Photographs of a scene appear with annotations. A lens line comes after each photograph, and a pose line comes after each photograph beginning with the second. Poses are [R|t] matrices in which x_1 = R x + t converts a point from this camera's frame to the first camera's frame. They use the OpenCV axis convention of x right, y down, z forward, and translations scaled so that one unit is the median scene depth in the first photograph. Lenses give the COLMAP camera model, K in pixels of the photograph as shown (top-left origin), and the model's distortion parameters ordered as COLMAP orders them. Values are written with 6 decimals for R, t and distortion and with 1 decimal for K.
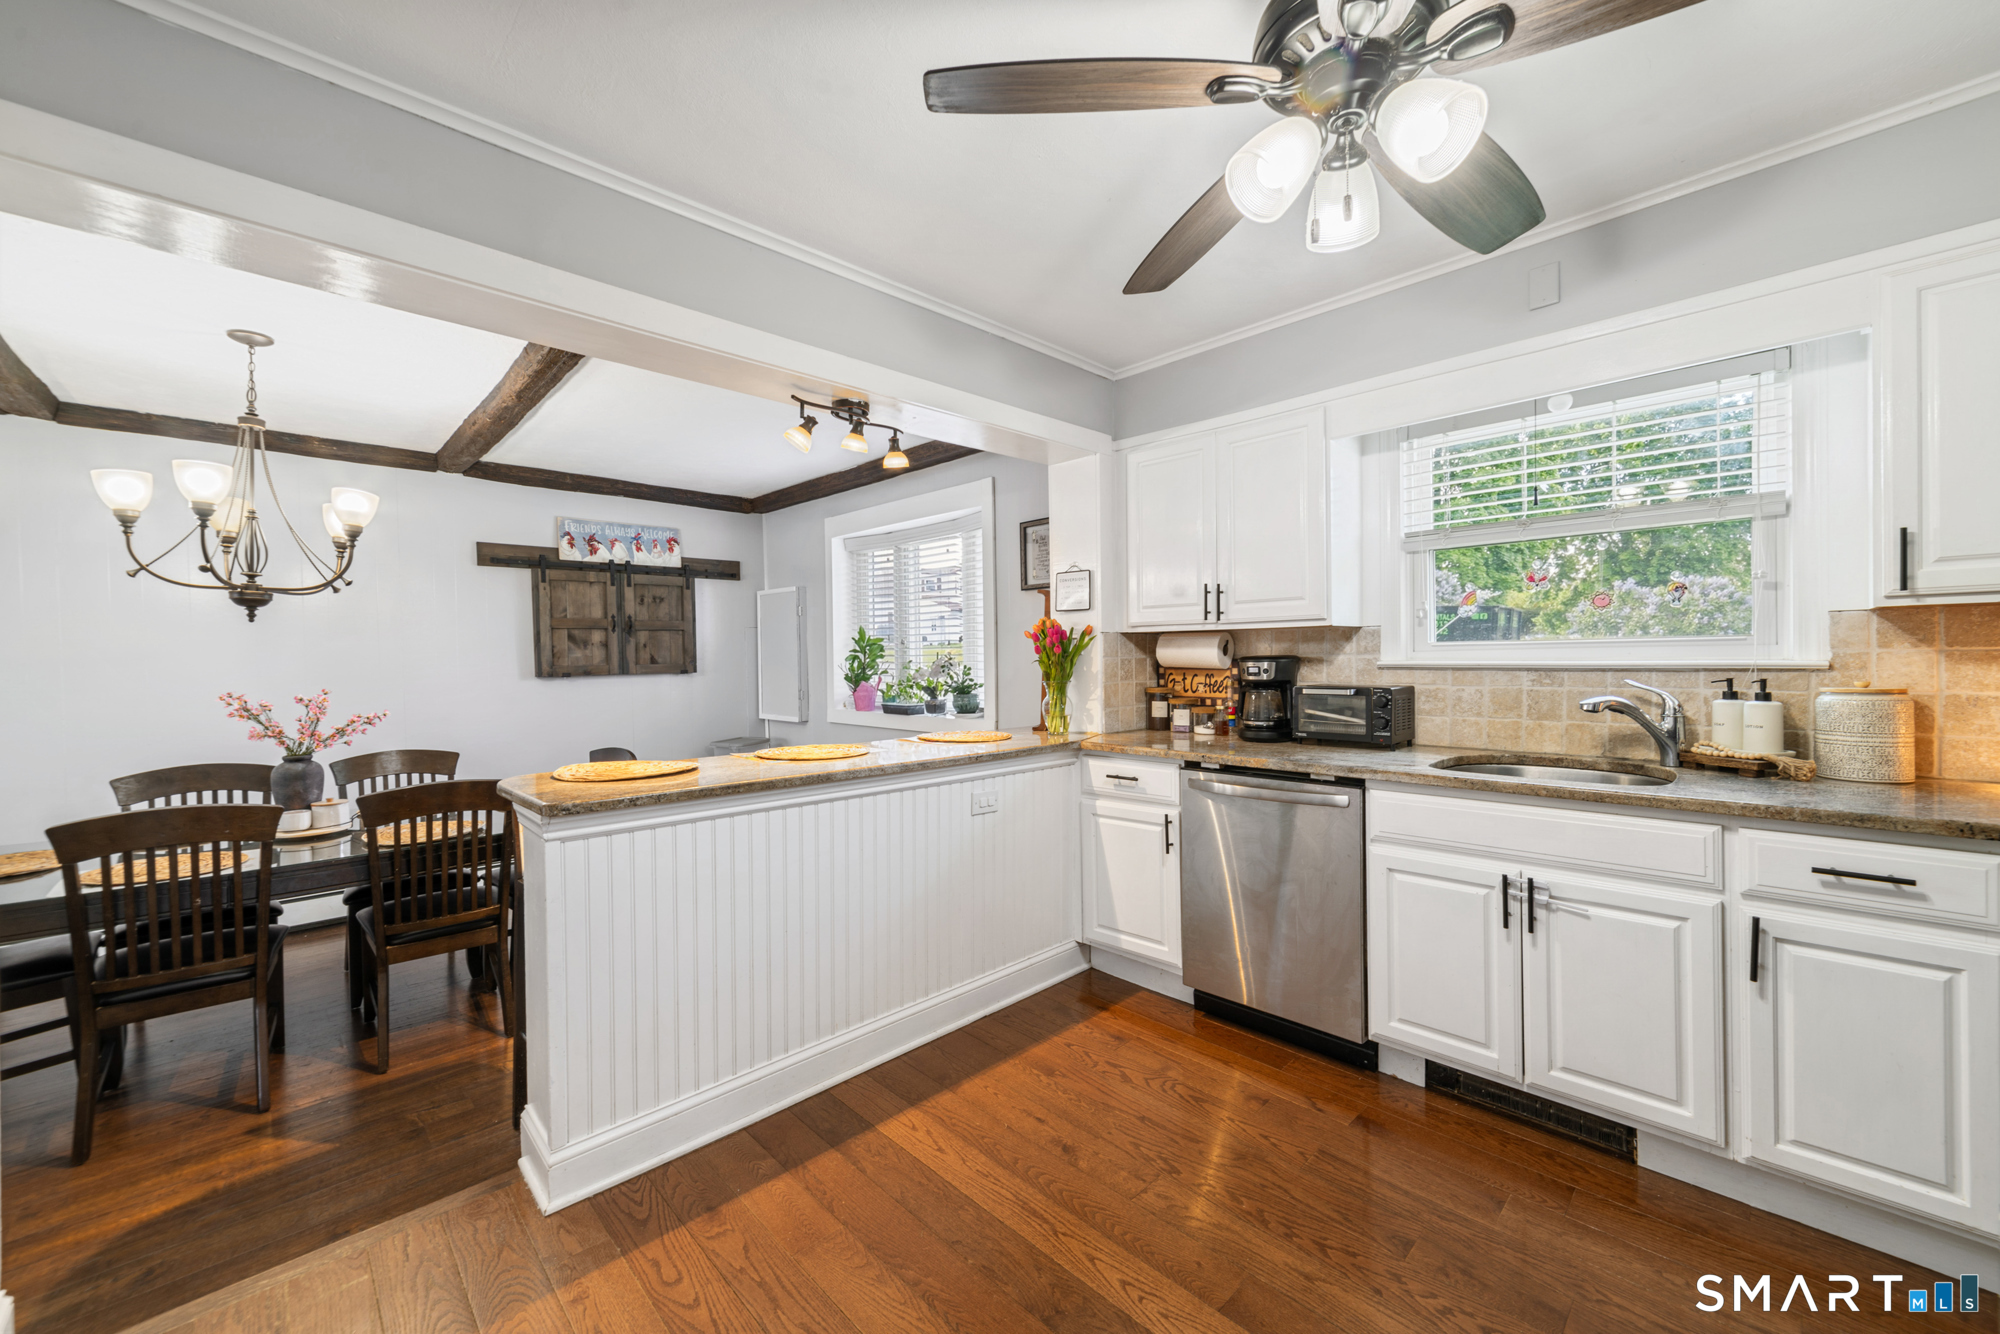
lens RADIAL K [[788.7, 0, 983.8], [0, 788.7, 662.6], [0, 0, 1]] dist [-0.003086, 0.002237]
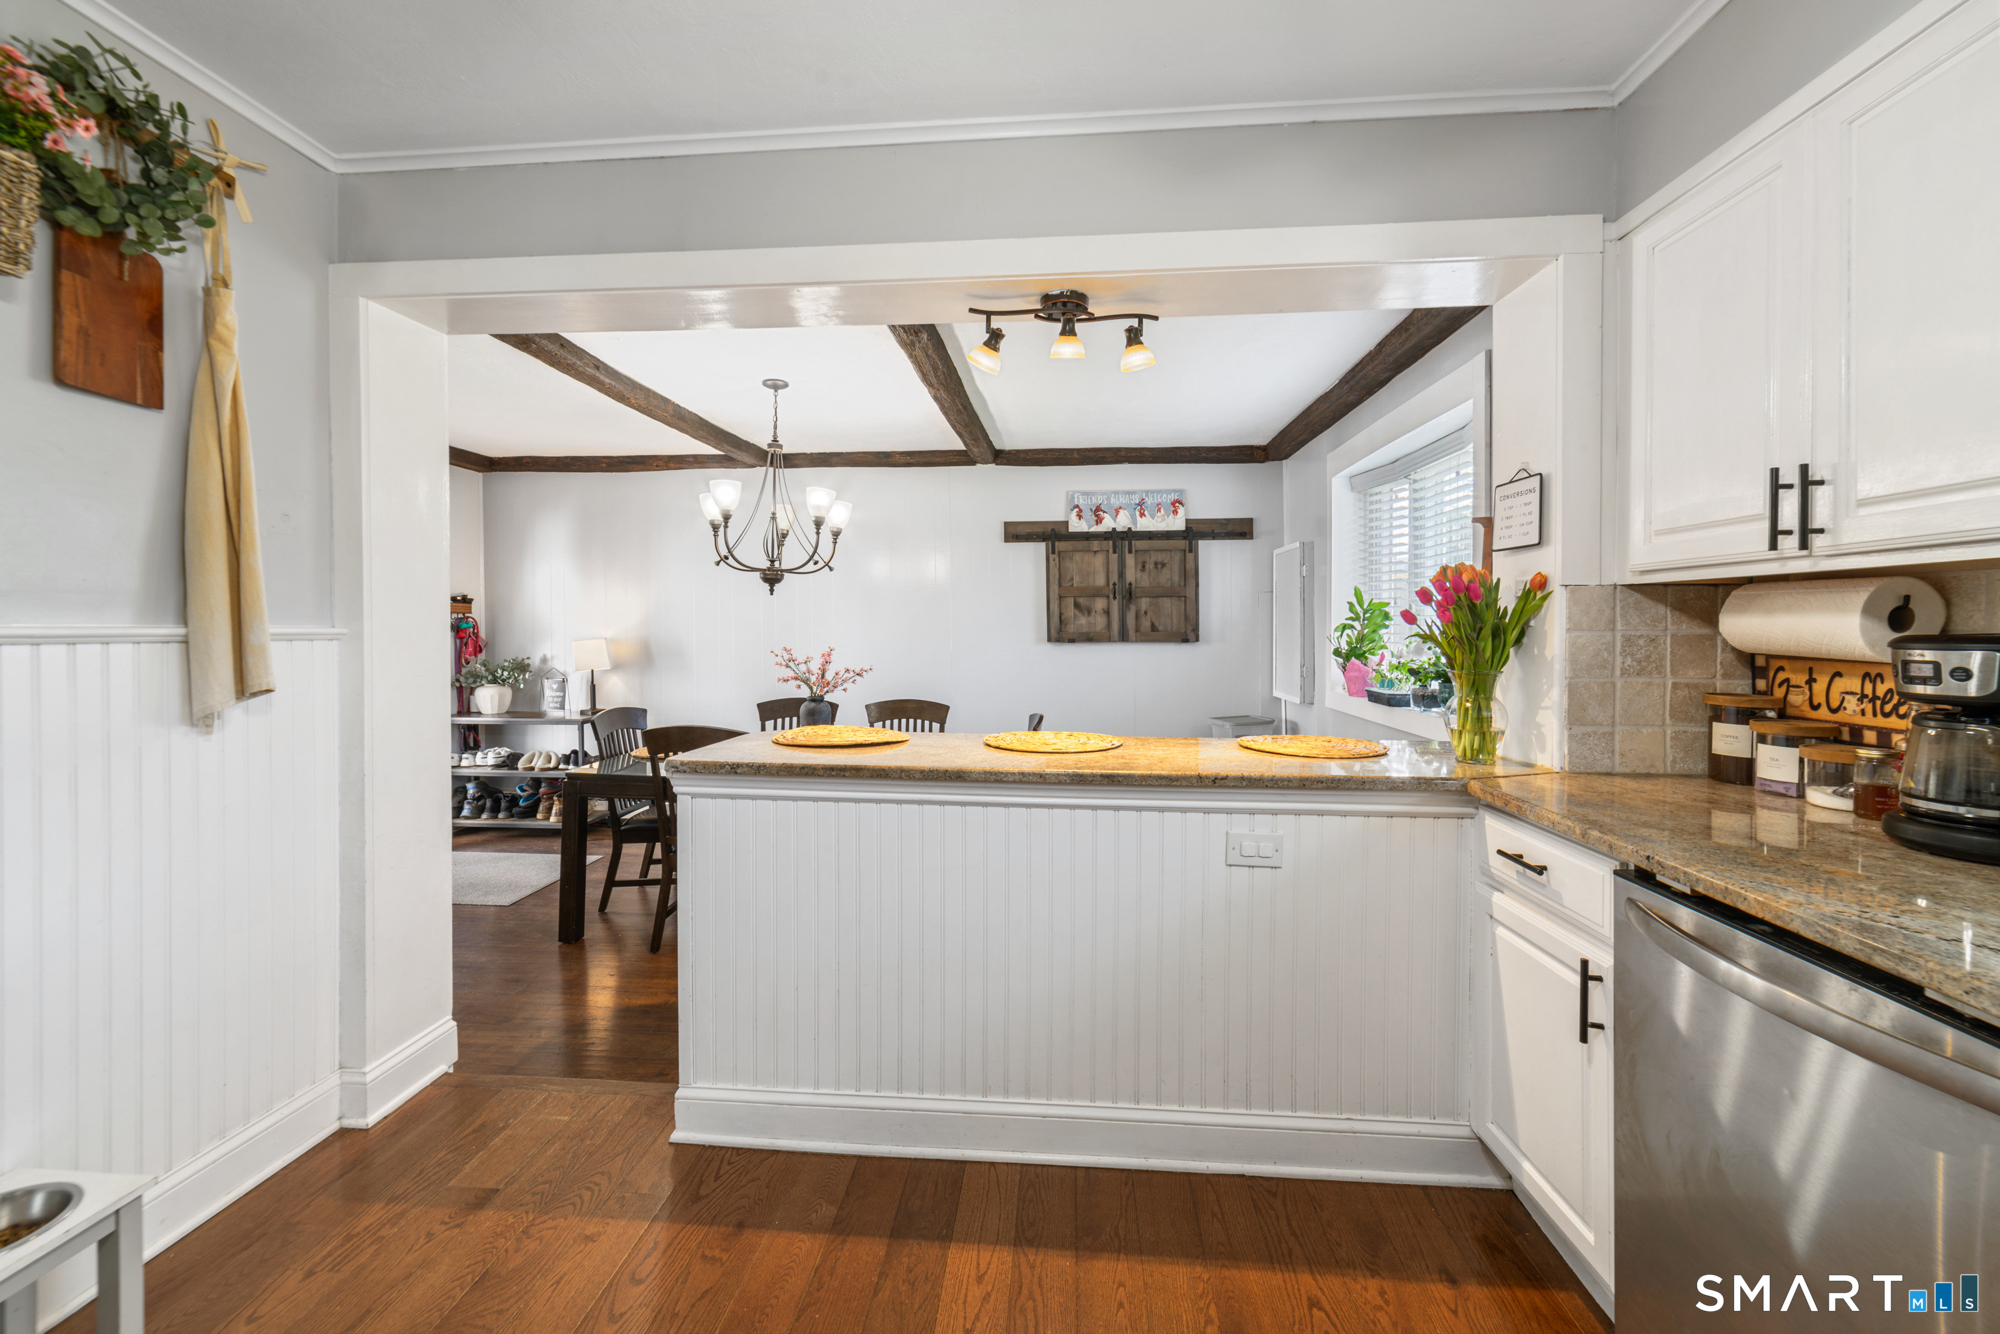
lens RADIAL K [[788.7, 0, 993.5], [0, 788.7, 633.6], [0, 0, 1]] dist [-0.003086, 0.002237]
pose [[0.660941, 0.017952, -0.750223, 0.294156], [-0.015759, 0.999825, 0.010041, -0.004435], [0.750272, 0.005186, 0.661109, 0.345380]]
